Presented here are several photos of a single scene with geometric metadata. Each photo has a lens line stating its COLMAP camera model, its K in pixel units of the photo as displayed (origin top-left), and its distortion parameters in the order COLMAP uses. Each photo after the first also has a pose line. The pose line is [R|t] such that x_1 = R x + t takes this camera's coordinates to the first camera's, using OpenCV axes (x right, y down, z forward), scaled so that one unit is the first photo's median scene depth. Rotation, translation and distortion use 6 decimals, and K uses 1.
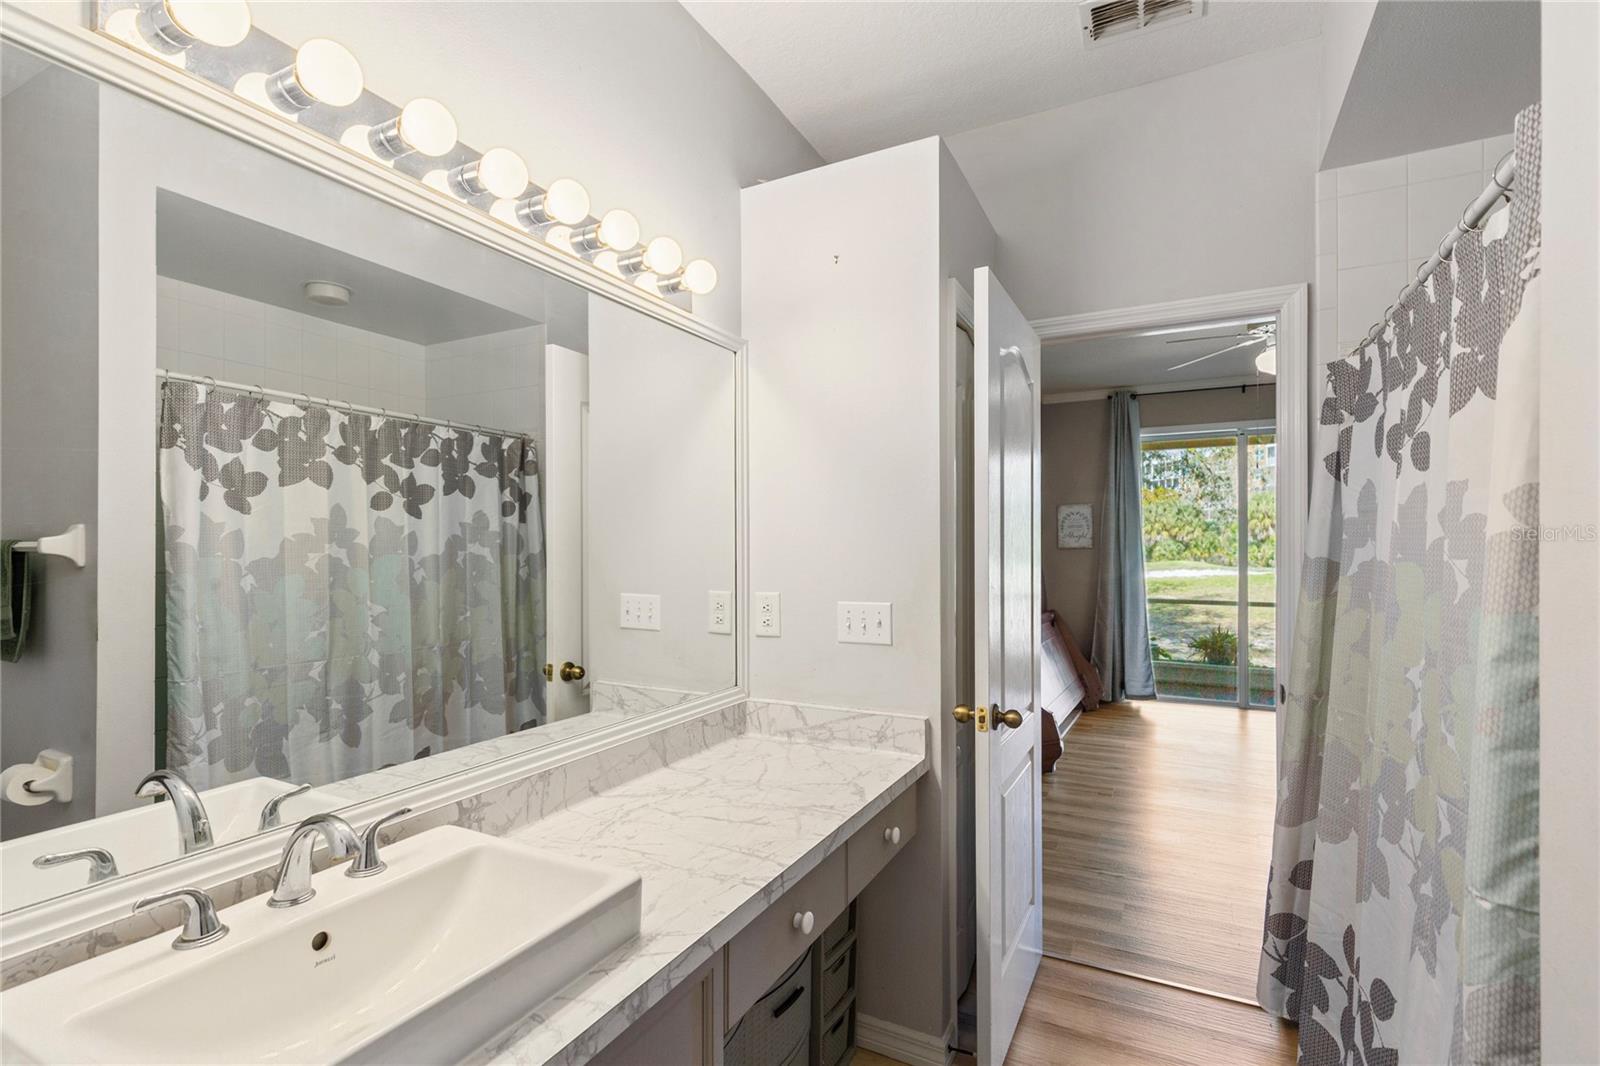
lens RADIAL K [[734.2, 0, 801.7], [0, 734.2, 537.0], [0, 0, 1]] dist [0.014725, 0.000878]
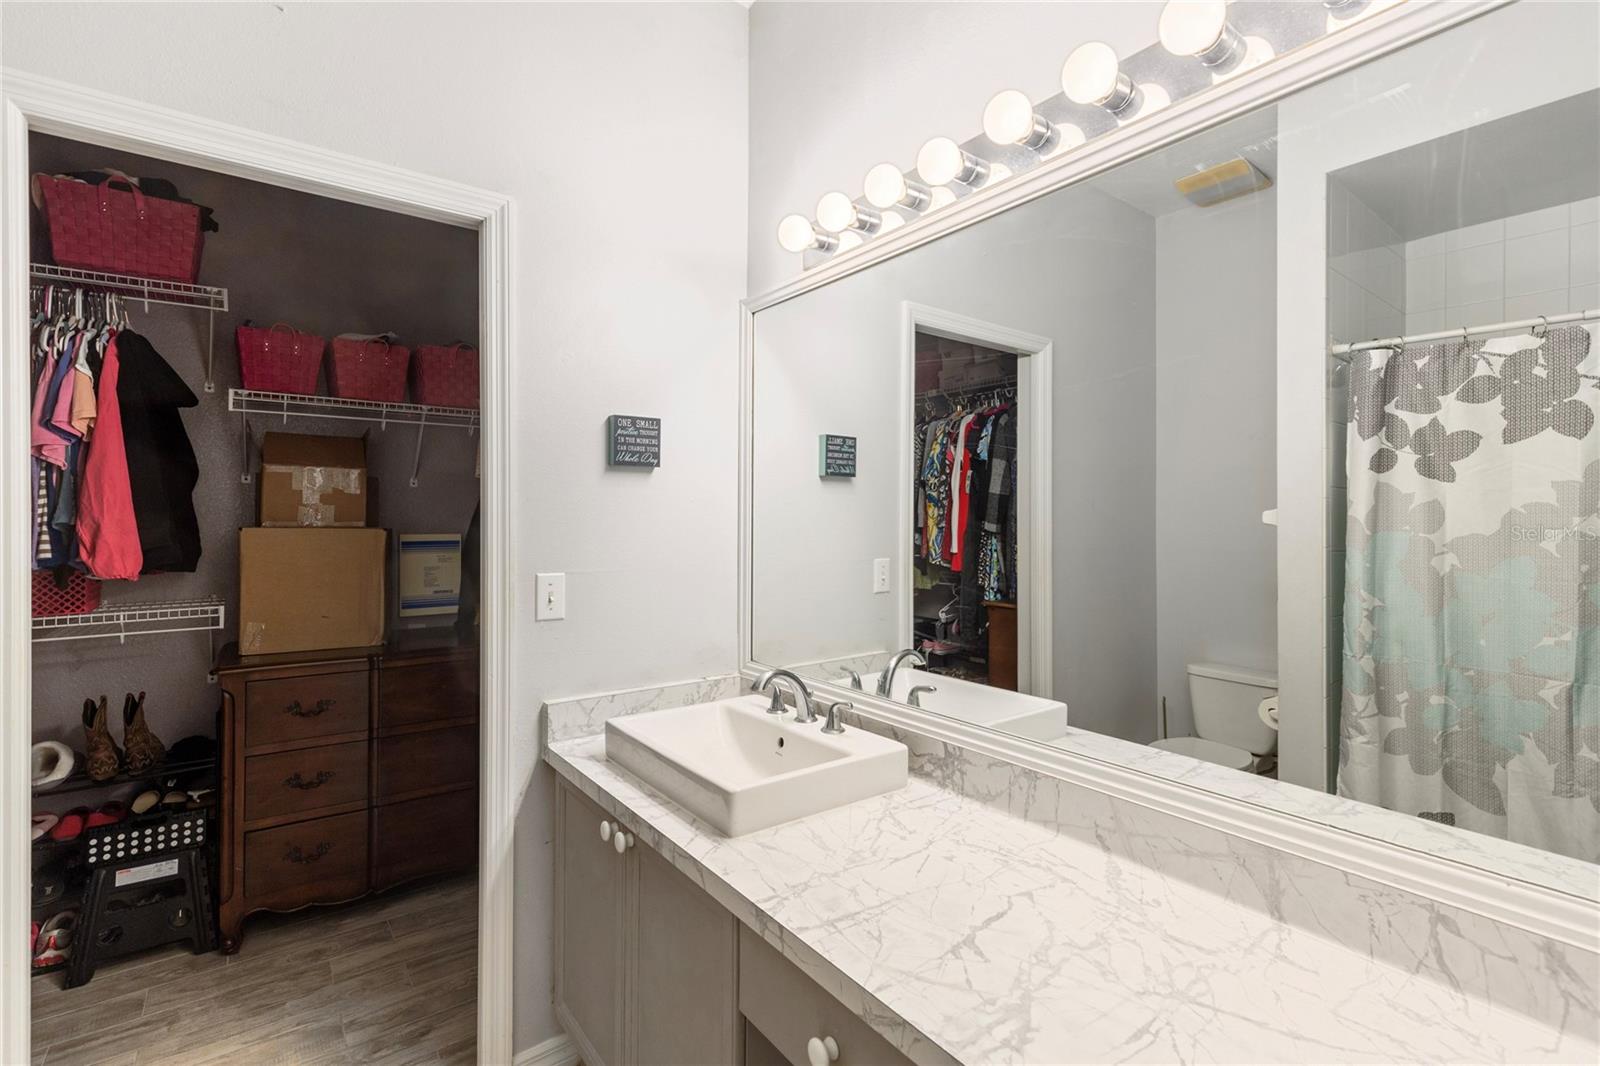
lens RADIAL K [[734.2, 0, 798.1], [0, 734.2, 528.3], [0, 0, 1]] dist [0.014725, 0.000878]
pose [[-0.412170, 0.011011, -0.911040, 0.370211], [0.002157, 0.999936, 0.011109, 0.012061], [0.911104, 0.002614, -0.412168, 0.726353]]
